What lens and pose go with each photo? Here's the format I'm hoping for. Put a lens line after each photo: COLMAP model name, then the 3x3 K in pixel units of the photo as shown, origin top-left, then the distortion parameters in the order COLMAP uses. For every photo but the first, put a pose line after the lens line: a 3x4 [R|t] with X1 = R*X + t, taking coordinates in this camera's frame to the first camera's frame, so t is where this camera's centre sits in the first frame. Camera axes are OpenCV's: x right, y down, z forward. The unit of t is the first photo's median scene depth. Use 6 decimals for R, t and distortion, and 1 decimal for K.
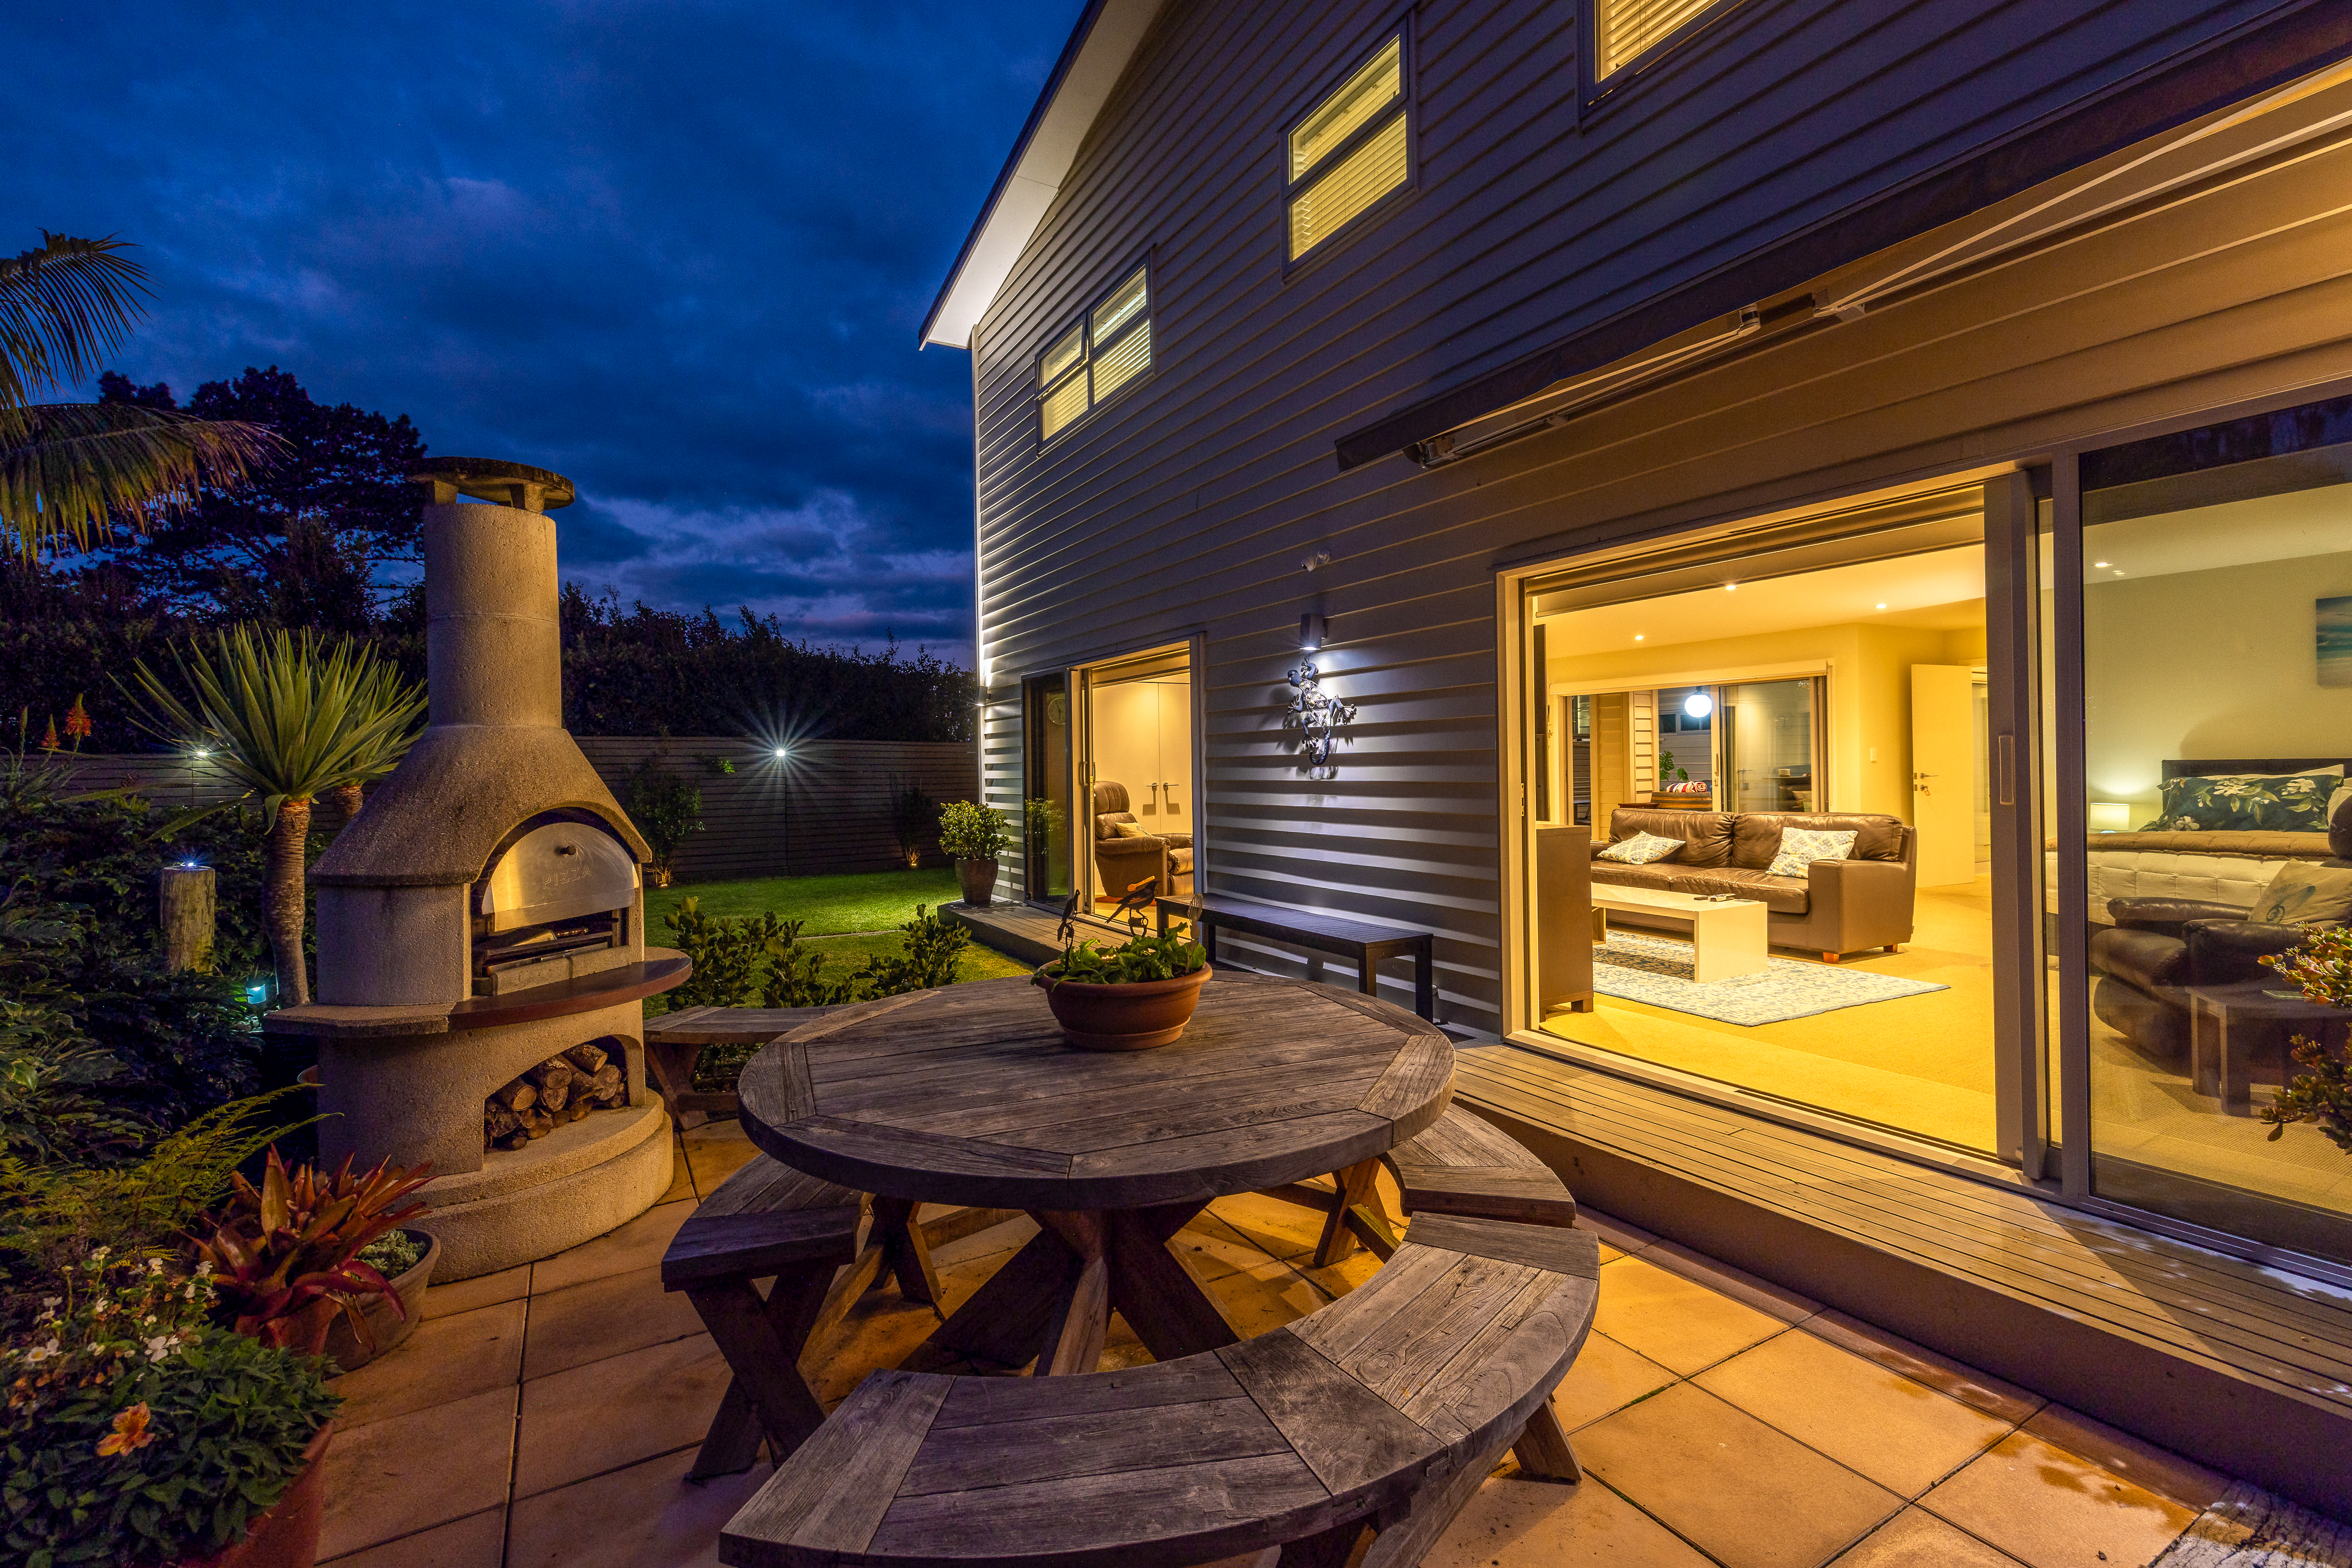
lens RADIAL K [[1041.2, 0, 1179.6], [0, 1041.2, 784.6], [0, 0, 1]] dist [-0.000055, -0.000054]
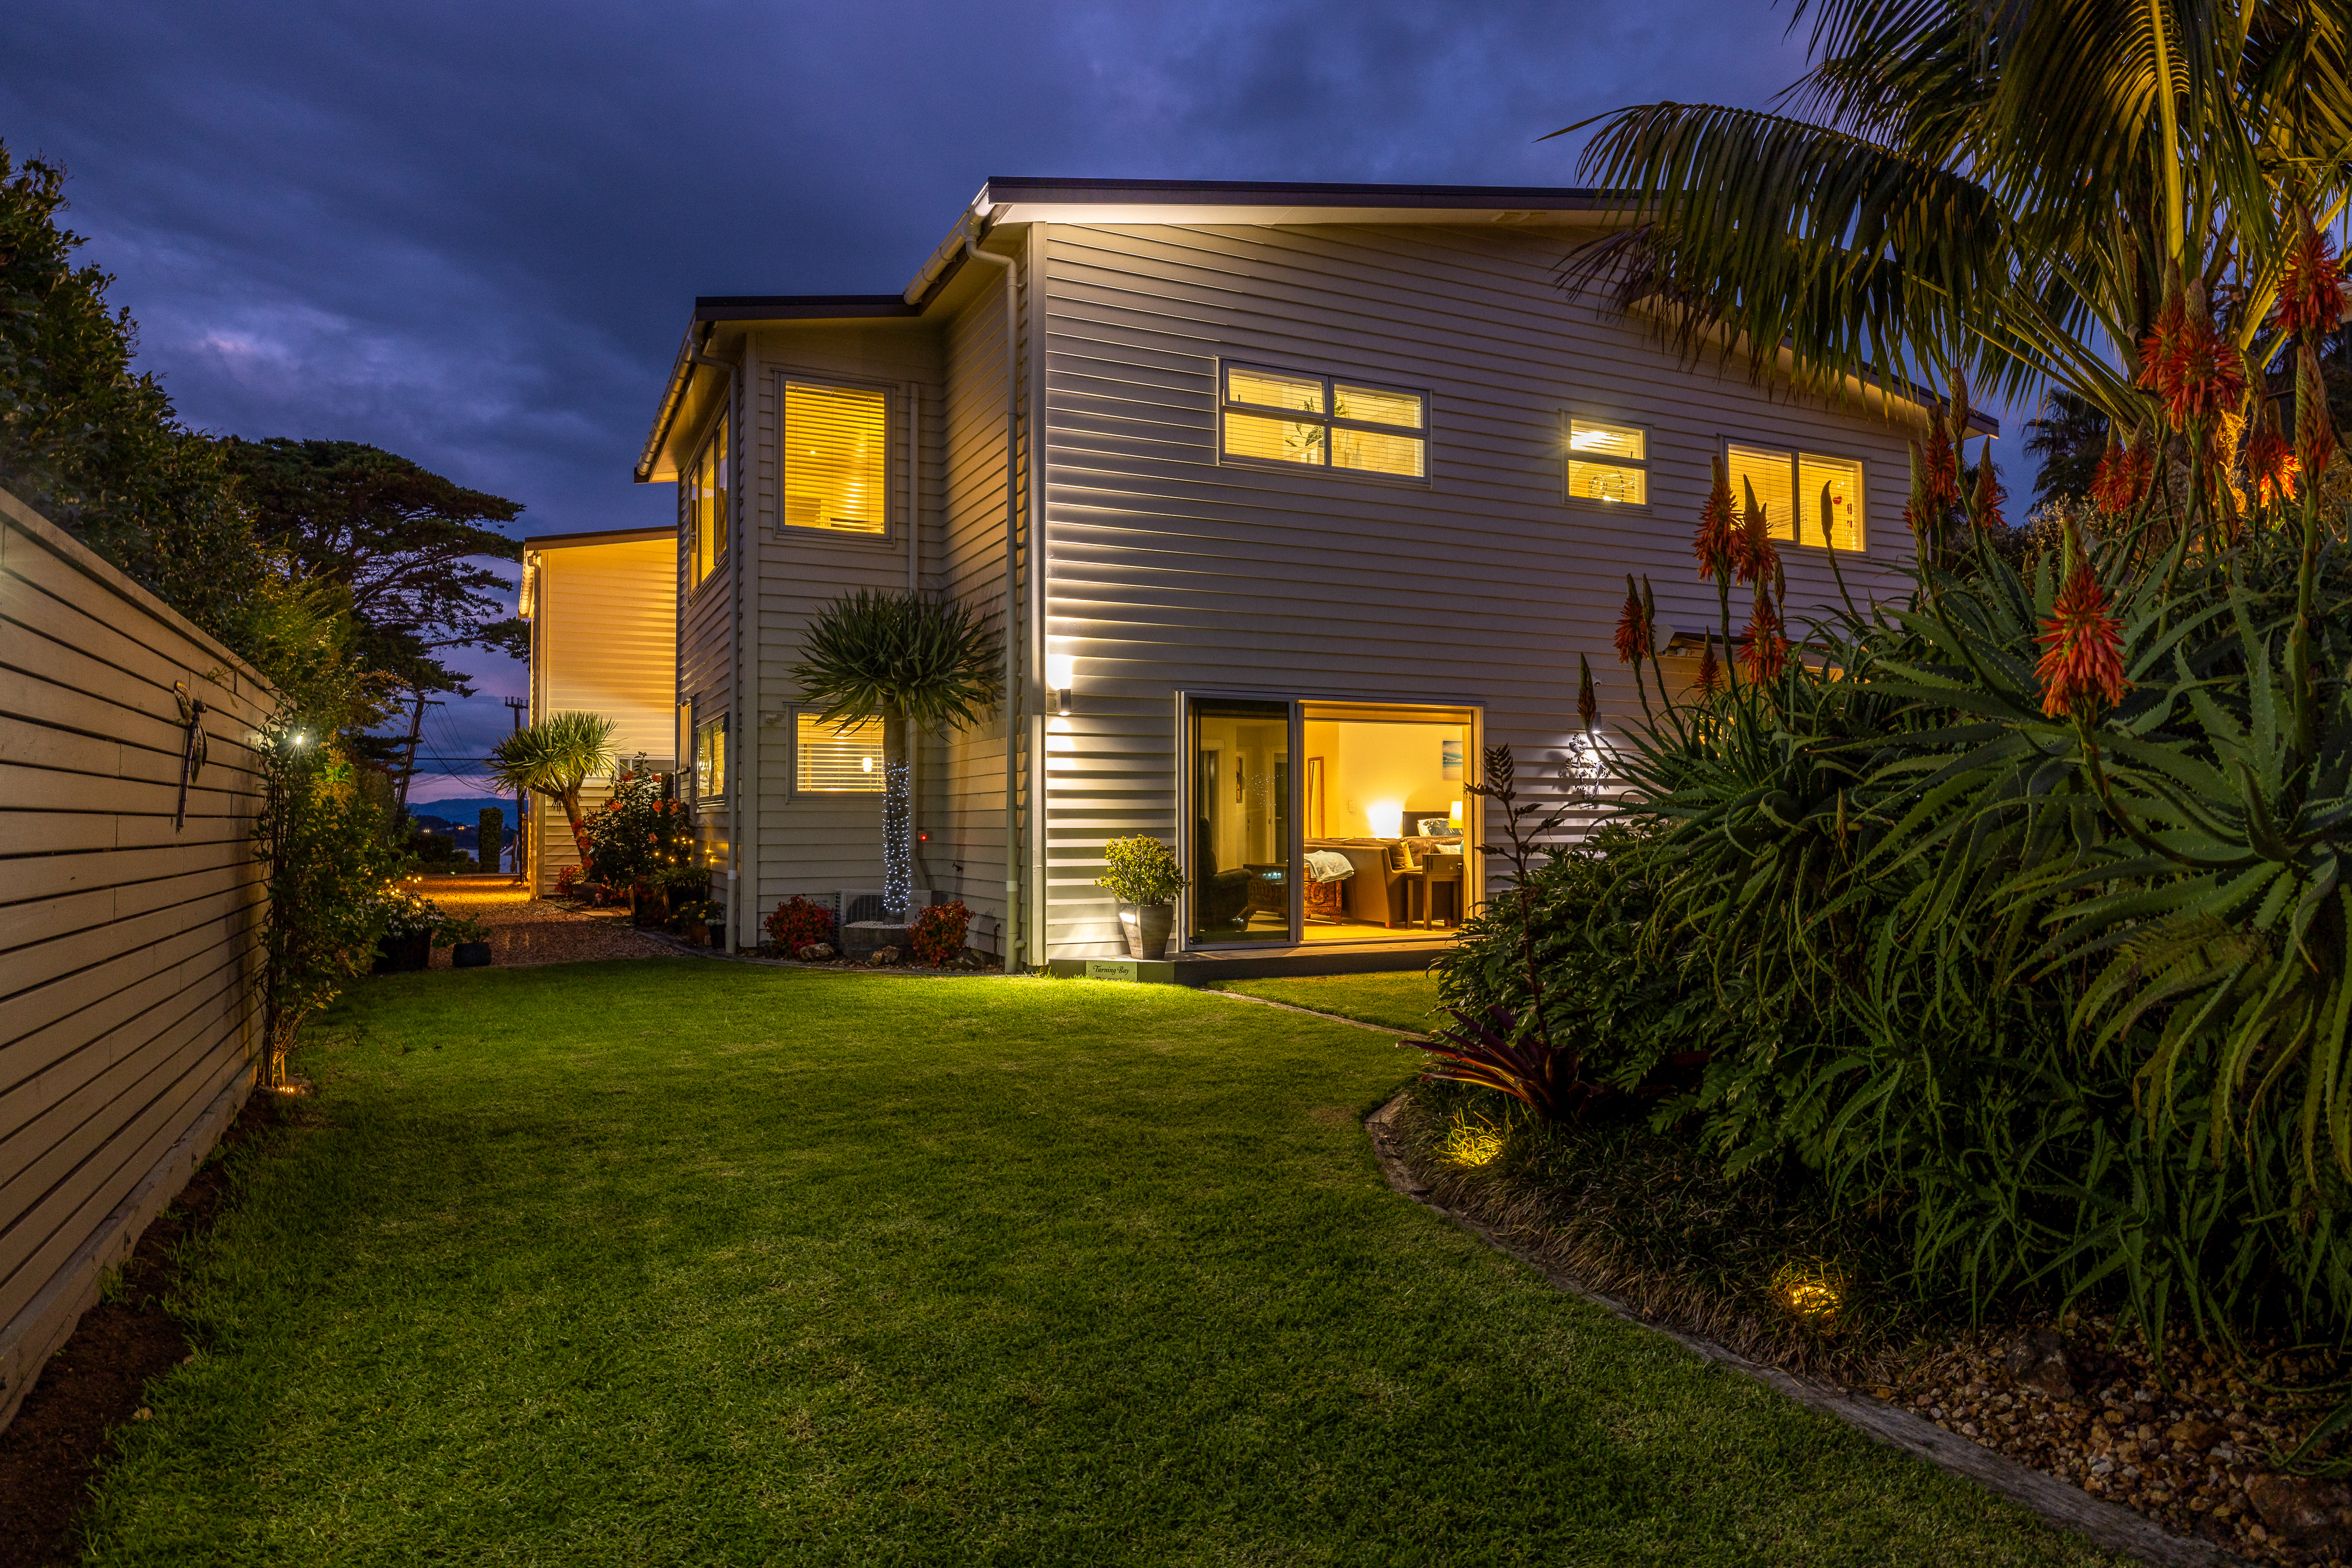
lens RADIAL K [[1443.7, 0, 1173.2], [0, 1443.7, 777.7], [0, 0, 1]] dist [0.001238, -0.001186]
pose [[0.080177, 0.028250, 0.996380, -2.141370], [0.006914, 0.999558, -0.028897, 0.006093], [-0.996757, 0.009205, 0.079946, 1.407524]]
